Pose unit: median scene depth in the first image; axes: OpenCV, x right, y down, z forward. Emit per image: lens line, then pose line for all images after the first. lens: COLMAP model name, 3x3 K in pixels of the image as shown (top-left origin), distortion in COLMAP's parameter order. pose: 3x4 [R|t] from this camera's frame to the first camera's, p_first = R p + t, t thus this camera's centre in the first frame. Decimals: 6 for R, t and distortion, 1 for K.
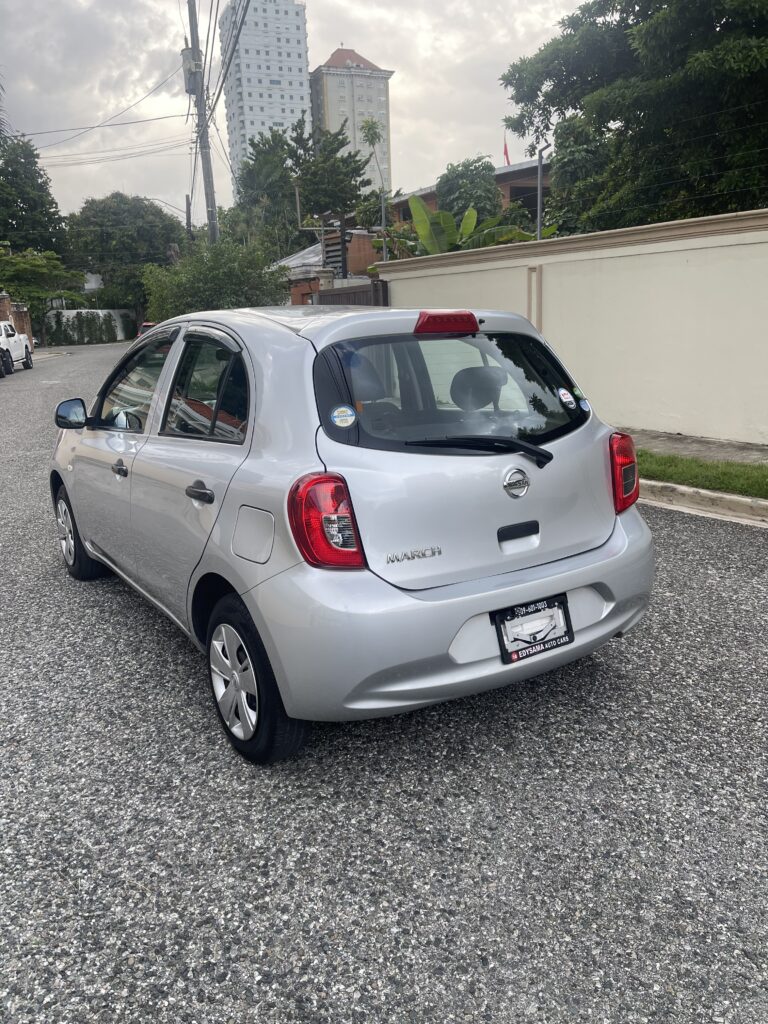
lens RADIAL K [[736.4, 0, 384.0], [0, 736.4, 512.0], [0, 0, 1]] dist [0.081812, -0.096410]
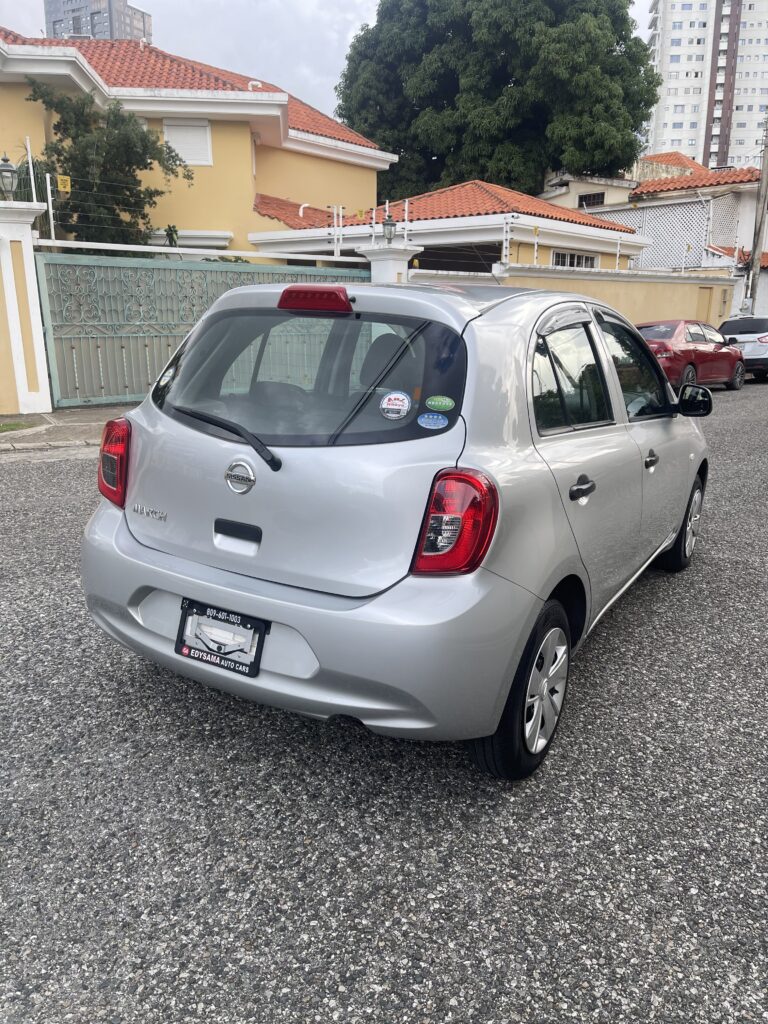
lens RADIAL K [[736.4, 0, 384.0], [0, 736.4, 512.0], [0, 0, 1]] dist [0.081812, -0.096410]
pose [[0.475740, 0.272341, -0.836362, 1.008379], [-0.260846, 0.951768, 0.161545, -0.186472], [0.840018, 0.141308, 0.523833, 0.669478]]
